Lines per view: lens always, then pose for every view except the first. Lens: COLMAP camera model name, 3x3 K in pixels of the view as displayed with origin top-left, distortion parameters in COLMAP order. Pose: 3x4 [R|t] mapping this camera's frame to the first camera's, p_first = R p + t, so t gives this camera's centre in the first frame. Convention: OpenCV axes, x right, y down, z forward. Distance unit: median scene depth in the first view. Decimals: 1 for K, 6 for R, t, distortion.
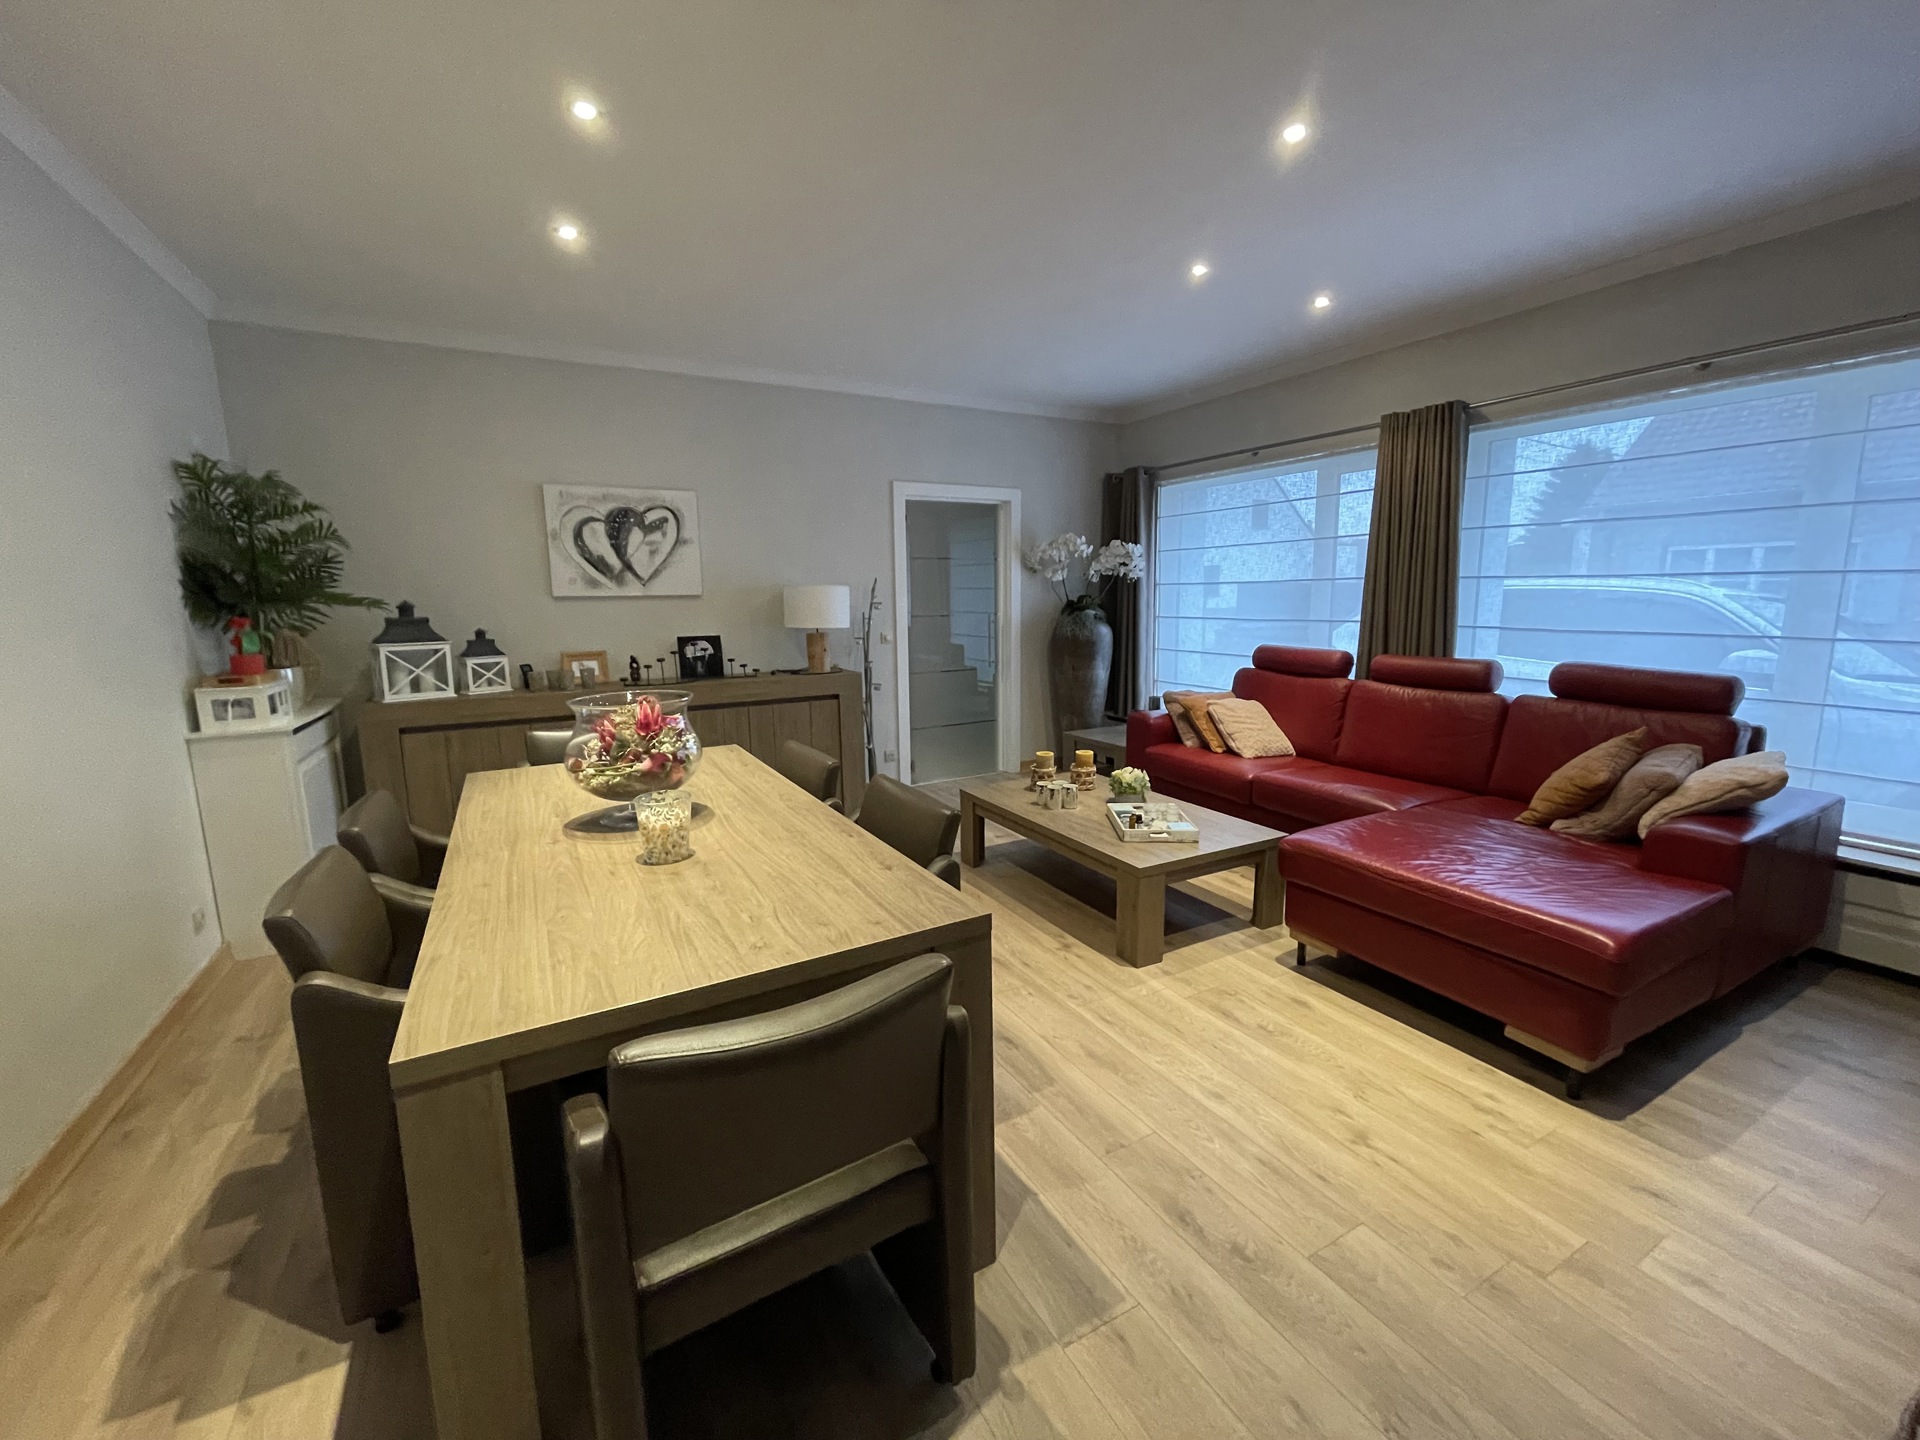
lens RADIAL K [[775.8, 0, 959.0], [0, 775.8, 714.4], [0, 0, 1]] dist [-0.003561, 0.000532]
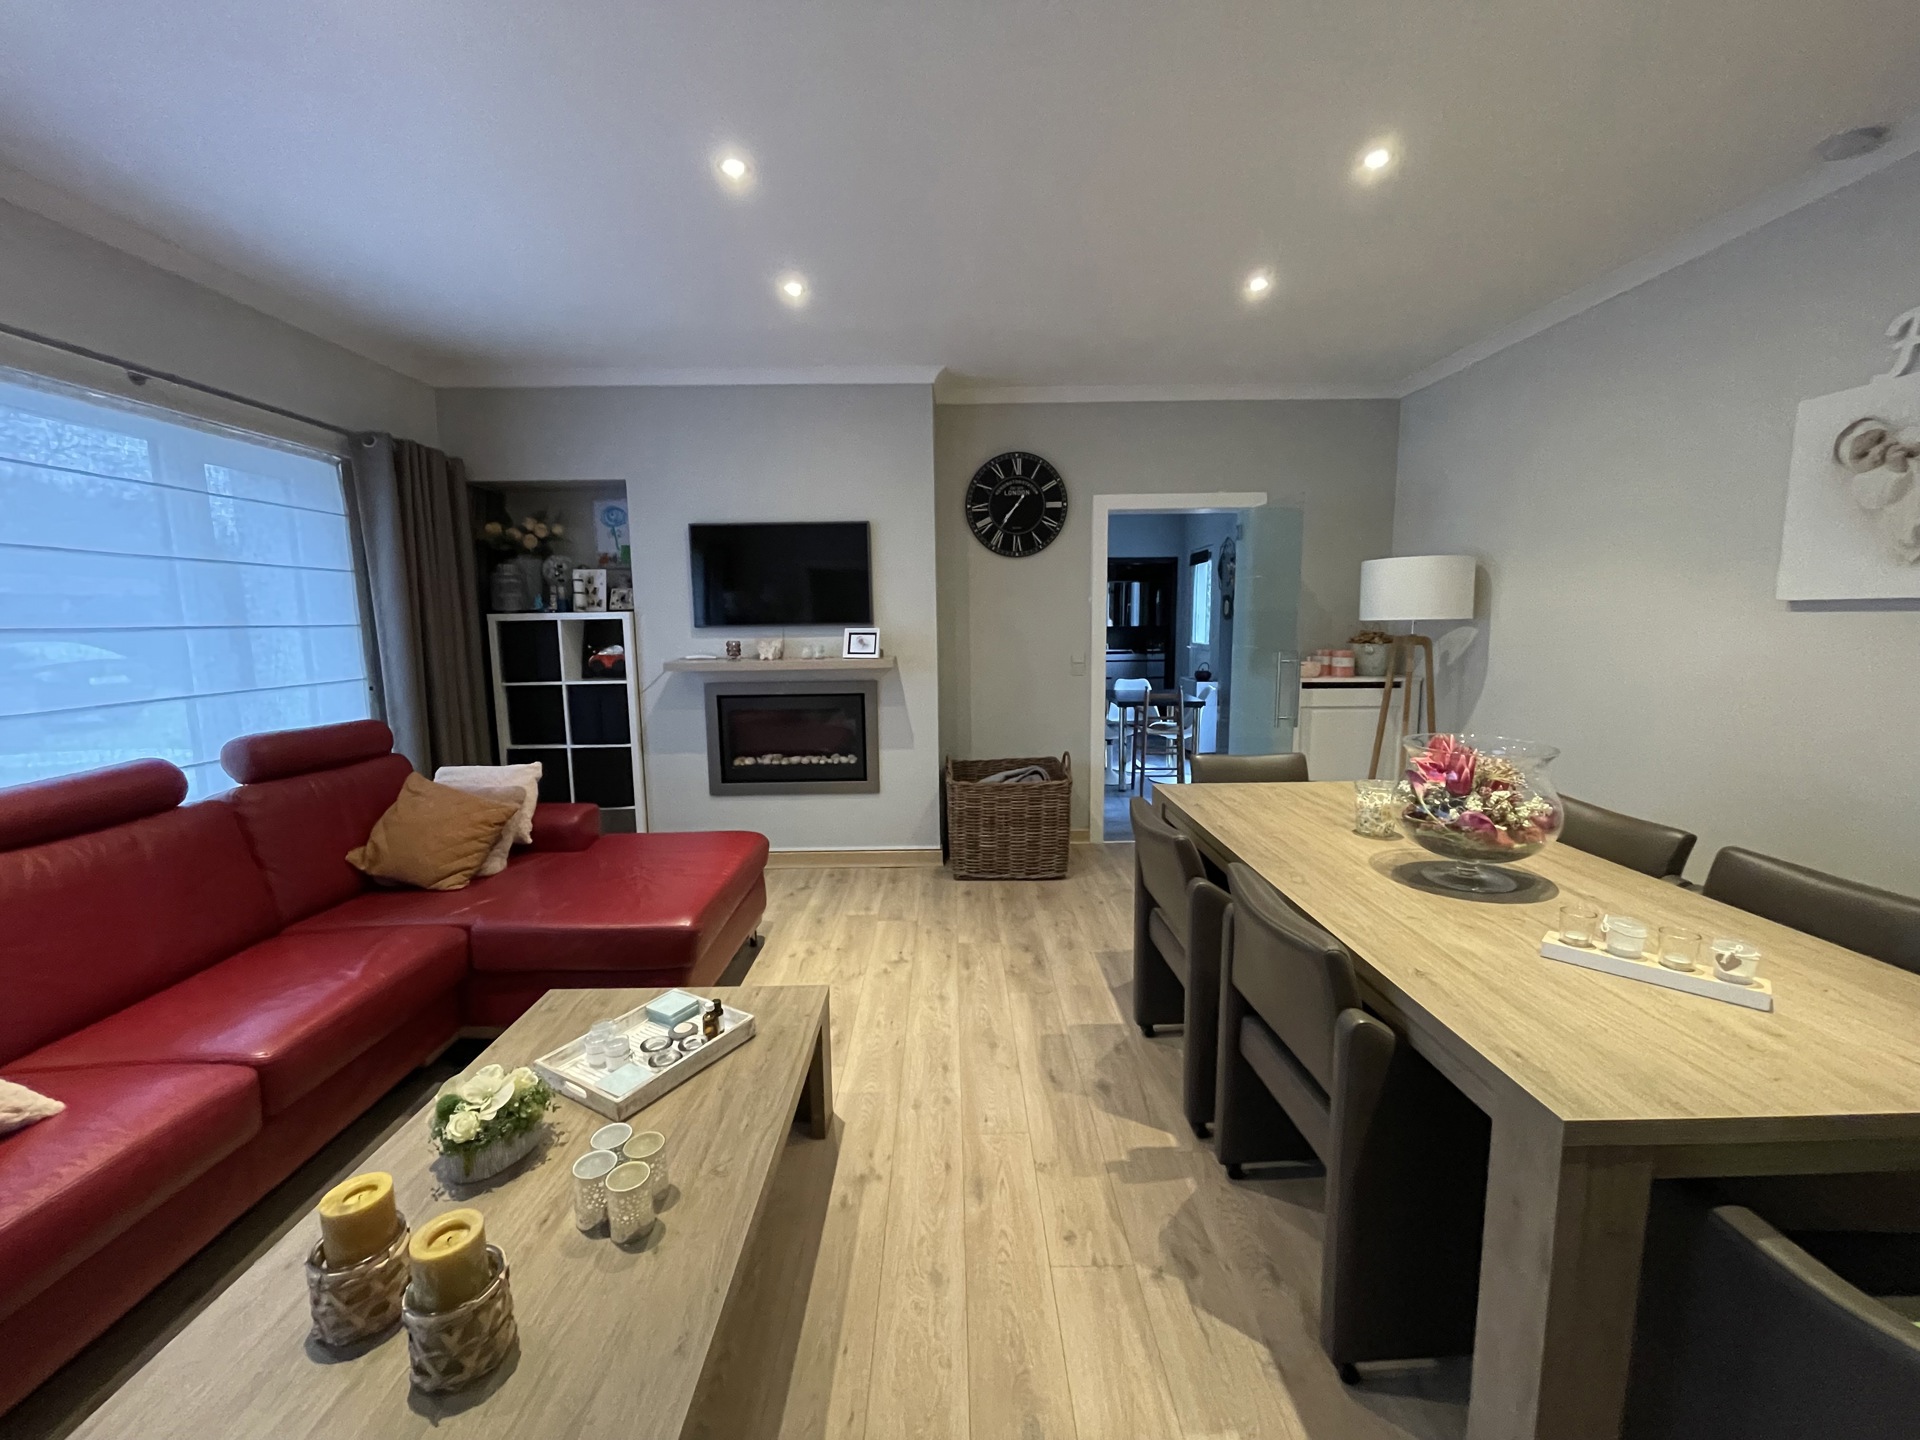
lens RADIAL K [[775.8, 0, 956.9], [0, 775.8, 715.2], [0, 0, 1]] dist [-0.003561, 0.000532]
pose [[-0.877843, -0.037578, 0.477471, -0.188795], [0.098416, 0.961491, 0.256612, -0.194563], [-0.468727, 0.272256, -0.840340, 1.166752]]
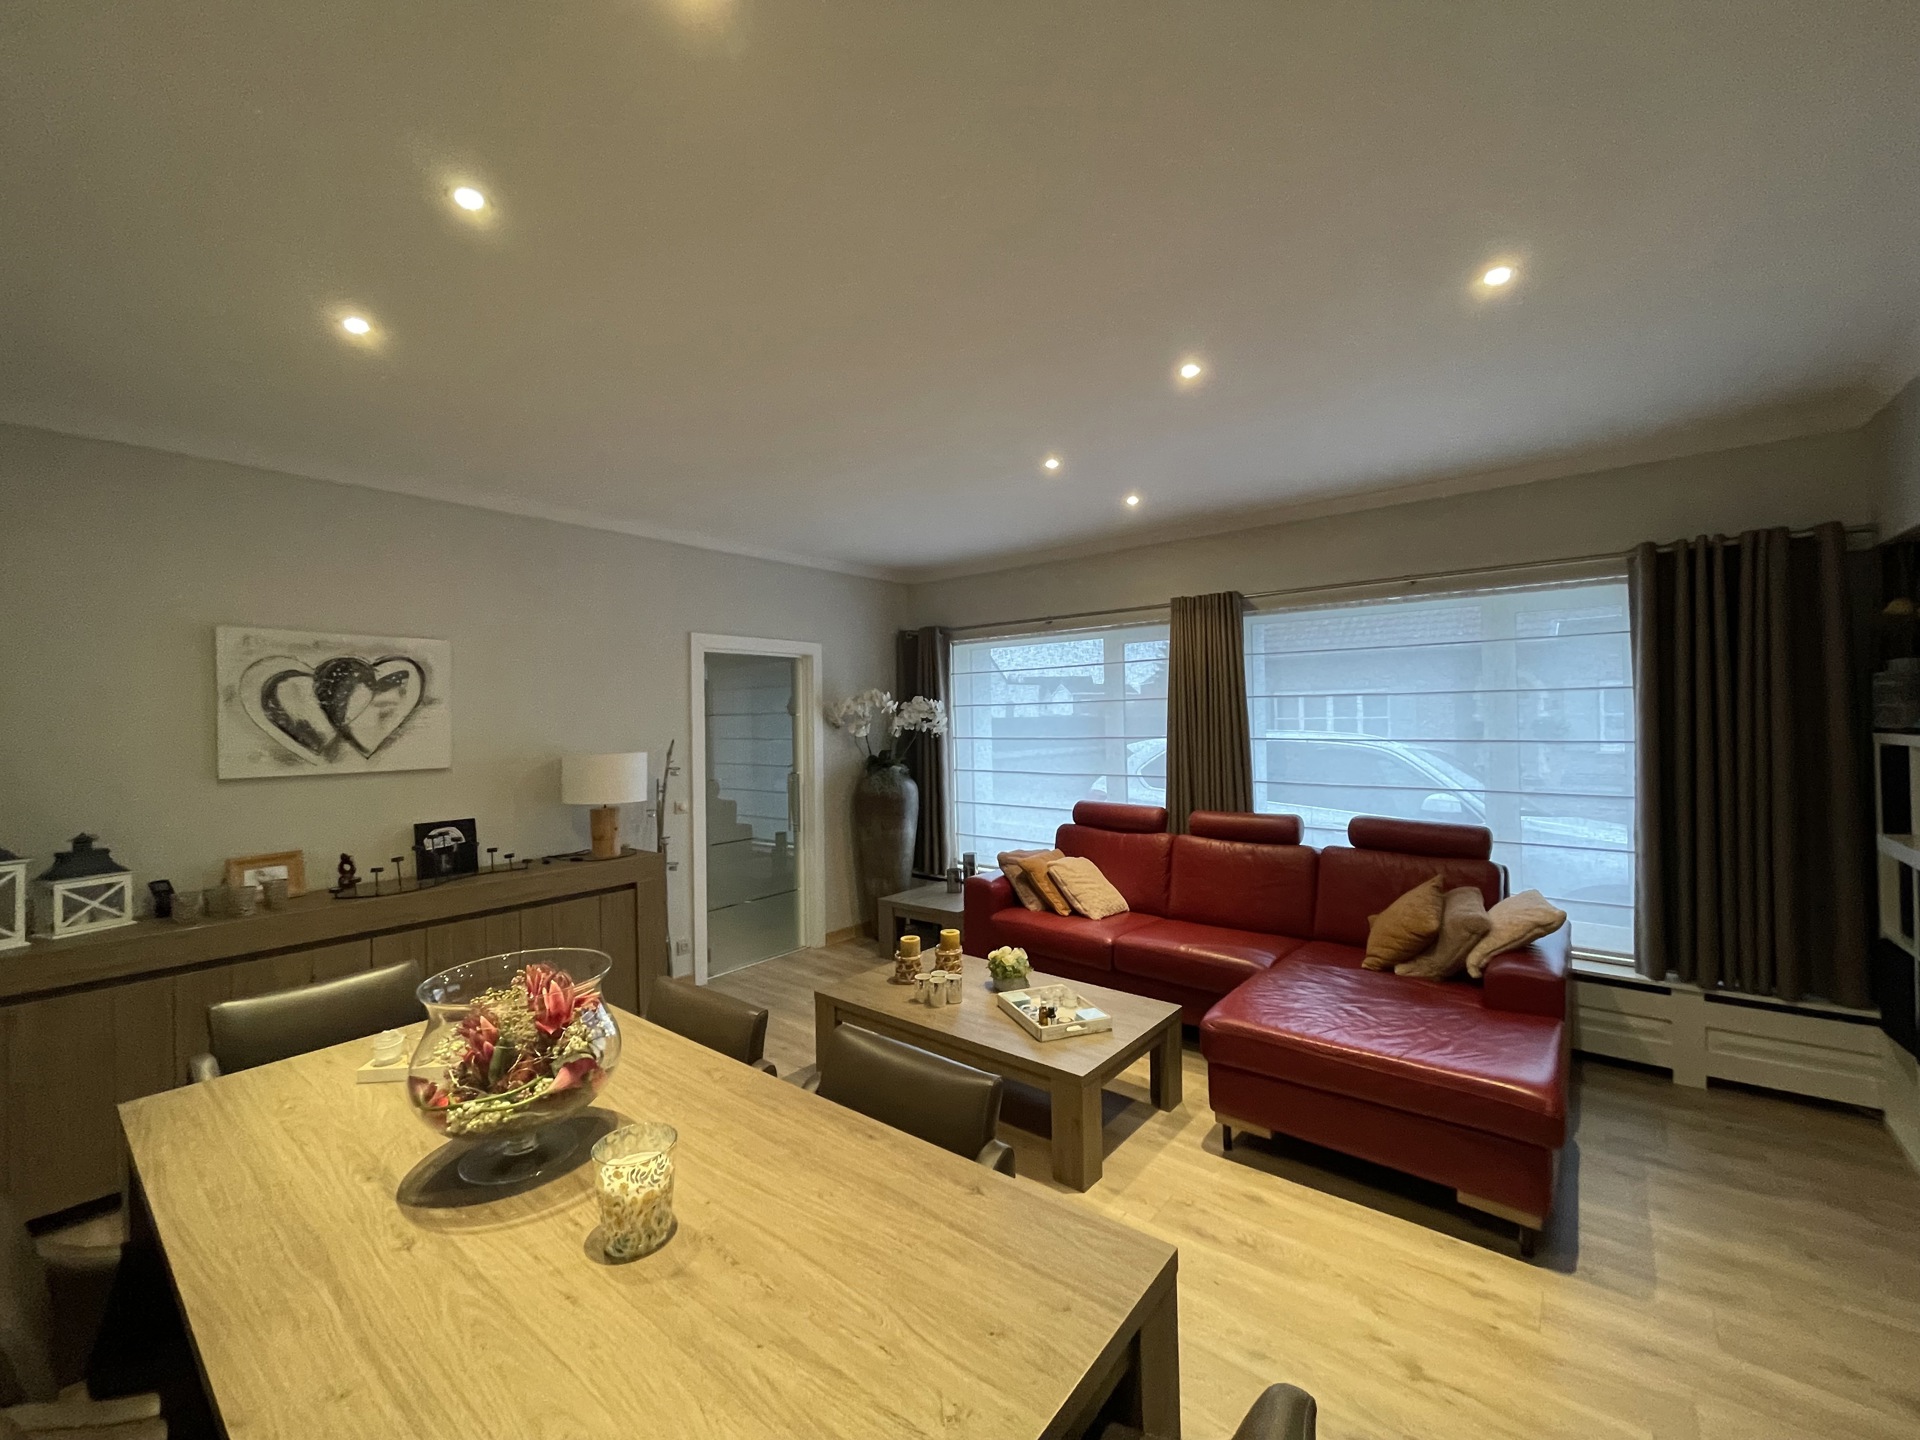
lens RADIAL K [[775.8, 0, 959.6], [0, 775.8, 710.2], [0, 0, 1]] dist [-0.003561, 0.000532]
pose [[0.927943, 0.000918, 0.372720, -0.184957], [0.063001, 0.985222, -0.159277, -0.068615], [-0.367358, 0.171282, 0.914172, 0.110305]]
